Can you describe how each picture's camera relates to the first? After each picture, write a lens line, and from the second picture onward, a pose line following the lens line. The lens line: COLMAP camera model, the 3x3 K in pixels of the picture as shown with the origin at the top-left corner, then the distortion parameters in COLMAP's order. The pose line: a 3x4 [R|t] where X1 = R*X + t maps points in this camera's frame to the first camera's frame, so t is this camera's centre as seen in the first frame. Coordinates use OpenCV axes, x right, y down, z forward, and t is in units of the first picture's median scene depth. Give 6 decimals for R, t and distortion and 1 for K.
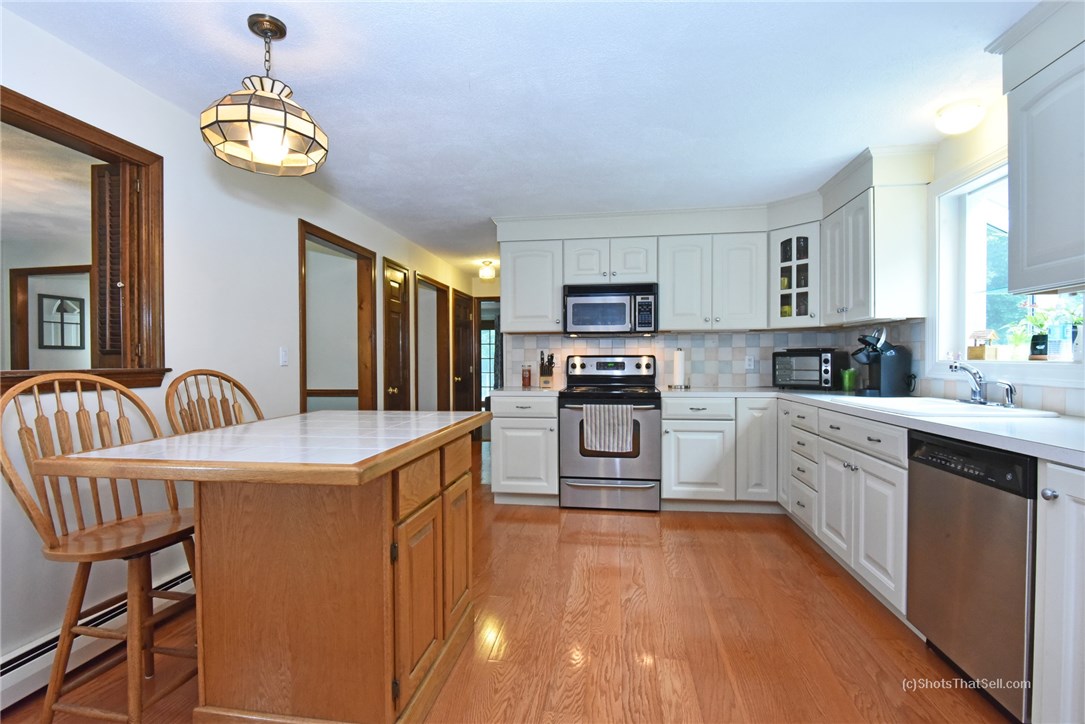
lens RADIAL K [[508.8, 0, 553.7], [0, 508.8, 366.6], [0, 0, 1]] dist [-0.010576, -0.001061]
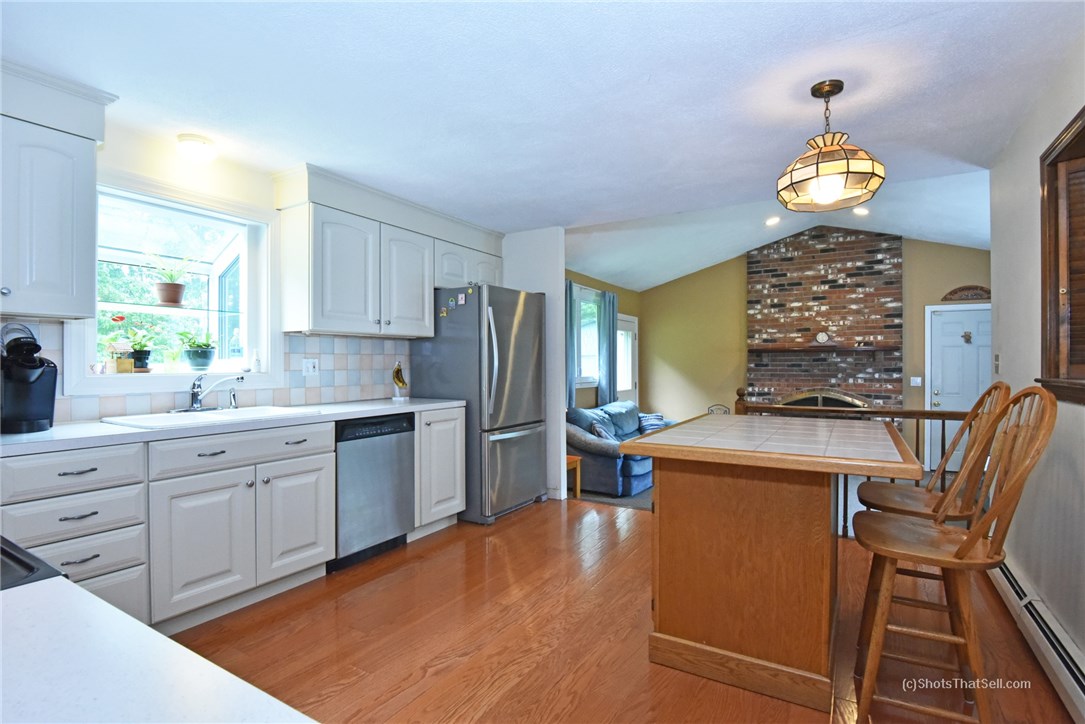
lens RADIAL K [[539.5, 0, 531.2], [0, 539.5, 363.1], [0, 0, 1]] dist [-0.003081, -0.004383]
pose [[-0.907630, 0.008822, 0.419679, -0.217639], [0.013803, 0.999866, 0.008833, -0.022550], [-0.419545, 0.013810, -0.907630, 1.137072]]
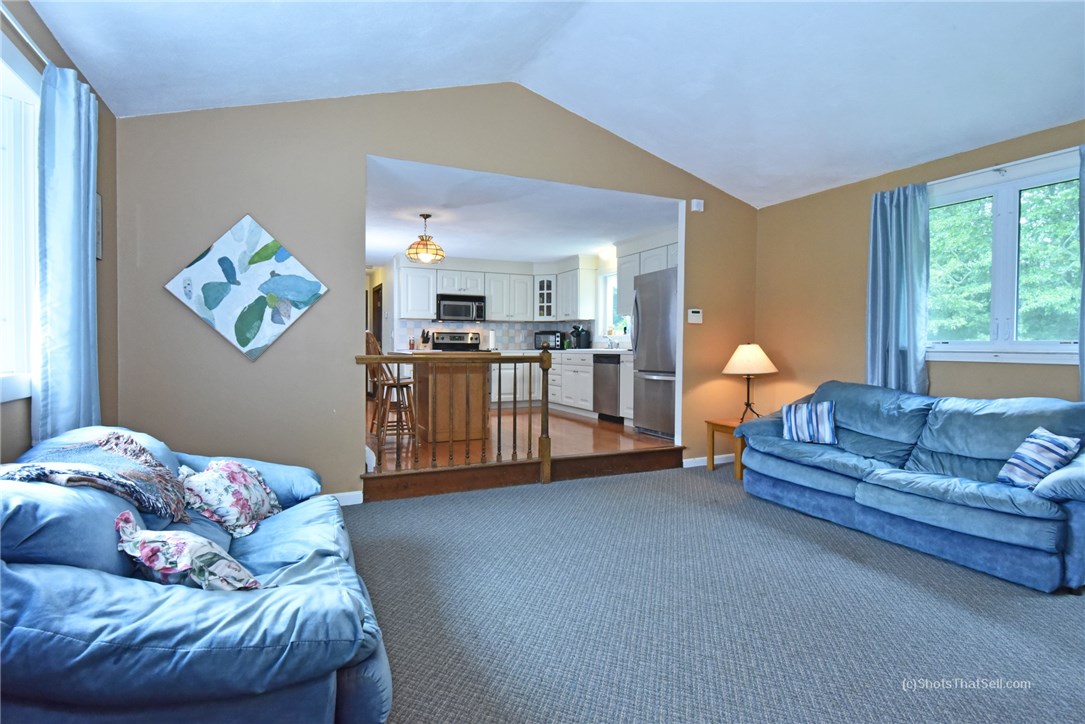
lens RADIAL K [[539.5, 0, 543.7], [0, 539.5, 354.1], [0, 0, 1]] dist [-0.003081, -0.004383]
pose [[0.843886, 0.000501, 0.536523, -0.795159], [0.000184, 0.999999, -0.001224, 0.069284], [-0.536523, 0.001132, 0.843885, -0.979429]]
